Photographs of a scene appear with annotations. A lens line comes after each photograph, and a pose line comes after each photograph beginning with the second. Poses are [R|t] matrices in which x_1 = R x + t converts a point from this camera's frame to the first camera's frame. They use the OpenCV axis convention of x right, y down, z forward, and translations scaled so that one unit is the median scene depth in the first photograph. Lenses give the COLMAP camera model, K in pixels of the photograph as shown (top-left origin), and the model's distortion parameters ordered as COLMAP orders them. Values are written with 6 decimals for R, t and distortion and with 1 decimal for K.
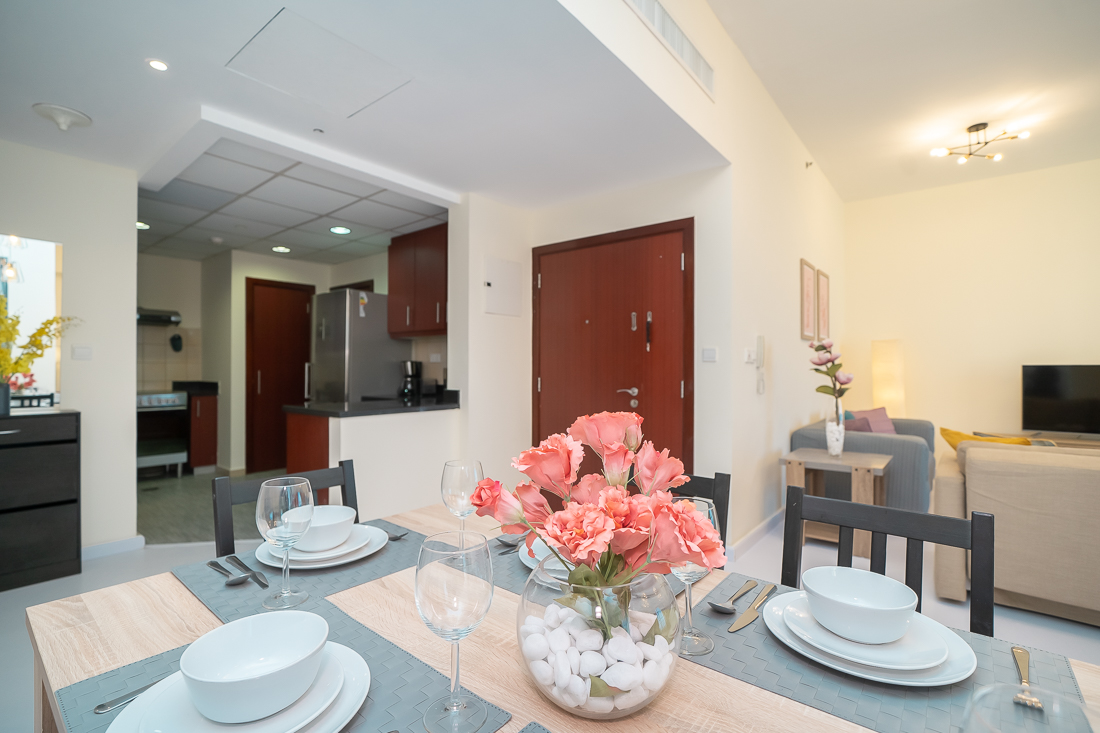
lens RADIAL K [[503.7, 0, 551.2], [0, 503.7, 370.8], [0, 0, 1]] dist [-0.003677, -0.000596]
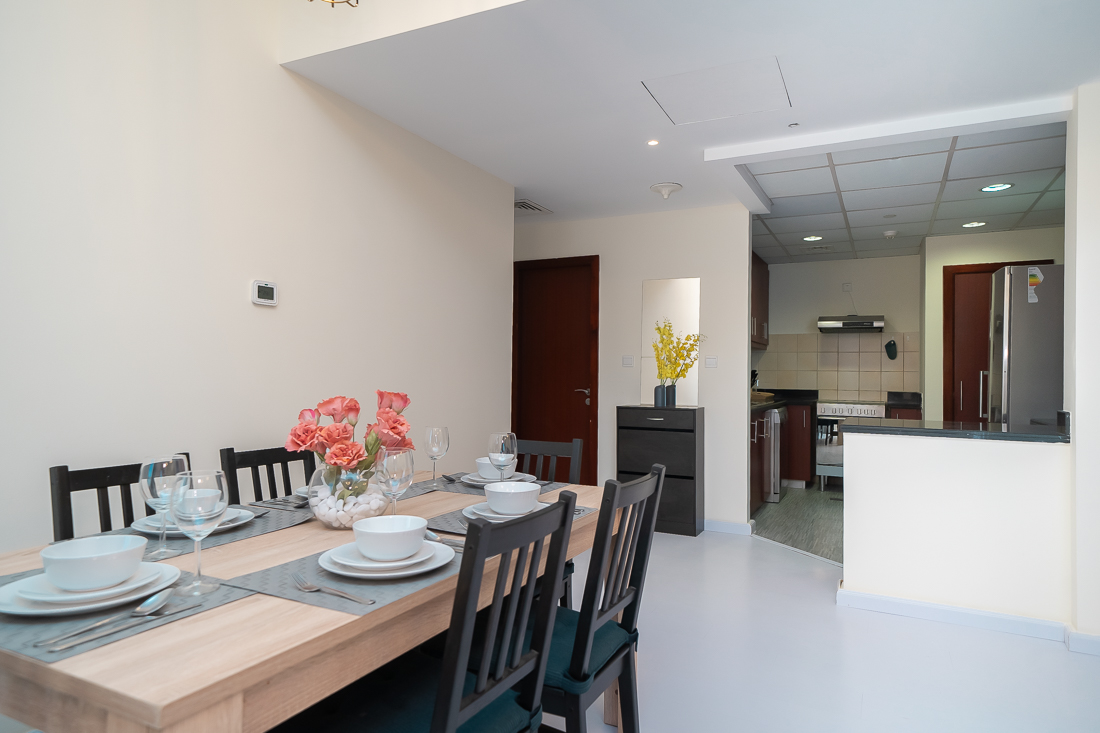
lens RADIAL K [[674.0, 0, 545.8], [0, 674.0, 366.8], [0, 0, 1]] dist [0.010749, 0.001203]
pose [[0.223062, -0.012297, -0.974727, 0.330400], [-0.013610, 0.999784, -0.015728, 0.002936], [0.974709, 0.016774, 0.222846, 0.130533]]
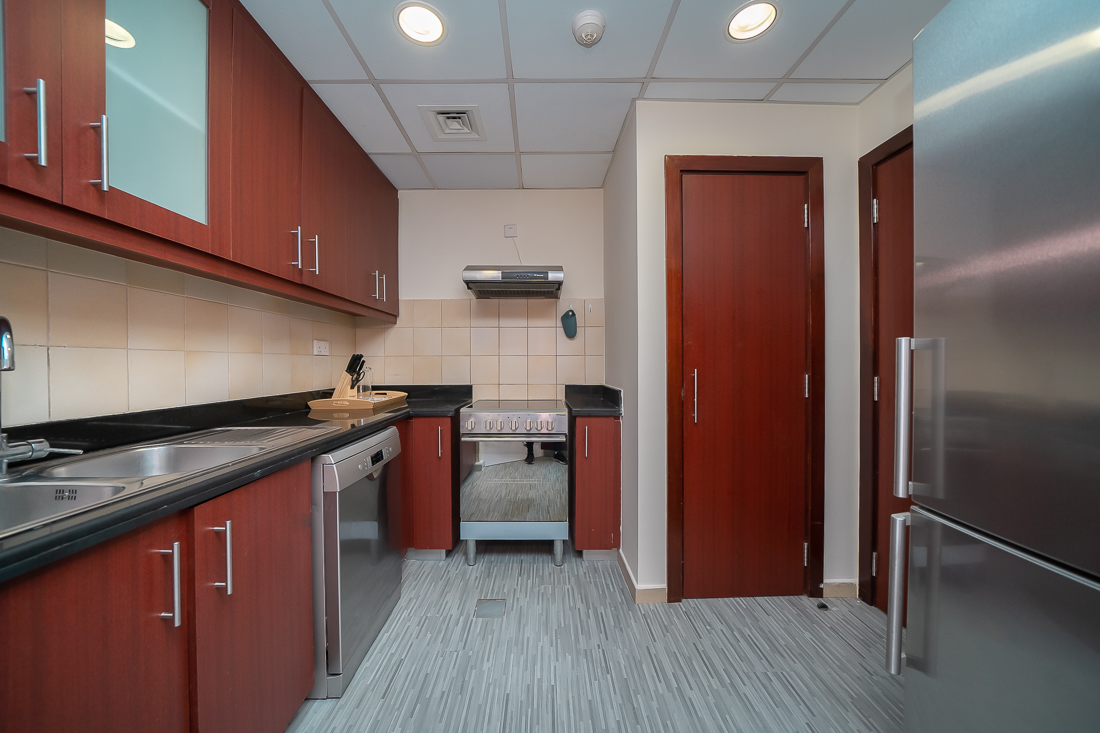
lens RADIAL K [[392.8, 0, 545.2], [0, 392.8, 369.2], [0, 0, 1]] dist [-0.002053, -0.000080]
pose [[0.645646, 0.002170, -0.763633, -0.427189], [0.003360, 0.999978, 0.005683, -0.002746], [0.763629, -0.006235, 0.645625, 0.719148]]
